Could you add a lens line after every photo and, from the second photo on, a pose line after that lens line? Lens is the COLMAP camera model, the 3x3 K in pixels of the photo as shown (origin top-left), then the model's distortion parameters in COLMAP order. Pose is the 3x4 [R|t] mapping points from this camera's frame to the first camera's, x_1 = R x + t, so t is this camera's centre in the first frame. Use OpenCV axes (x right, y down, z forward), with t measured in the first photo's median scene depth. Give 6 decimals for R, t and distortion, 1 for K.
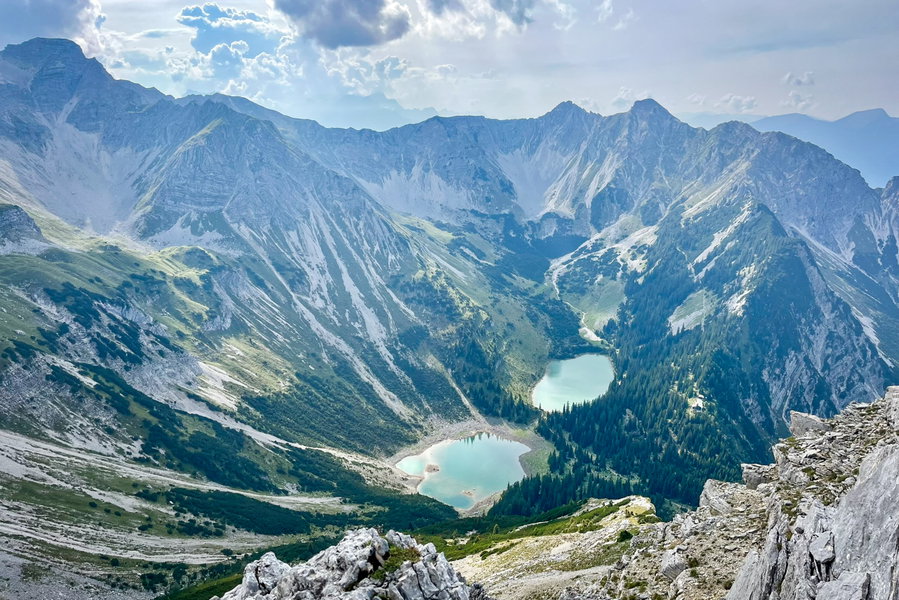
lens RADIAL K [[660.8, 0, 450.4], [0, 660.8, 298.0], [0, 0, 1]] dist [0.050172, -0.011537]
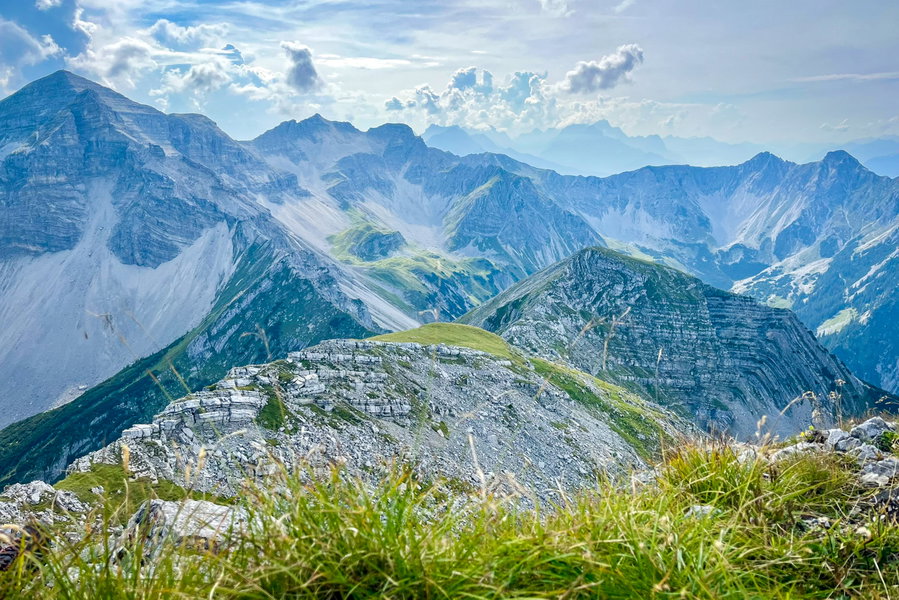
lens RADIAL K [[660.8, 0, 444.7], [0, 660.8, 304.5], [0, 0, 1]] dist [0.050172, -0.011537]
pose [[0.946051, 0.066087, -0.317206, 0.035334], [-0.073487, 0.997231, -0.011406, 0.041224], [0.315574, 0.034101, 0.948288, -0.375064]]
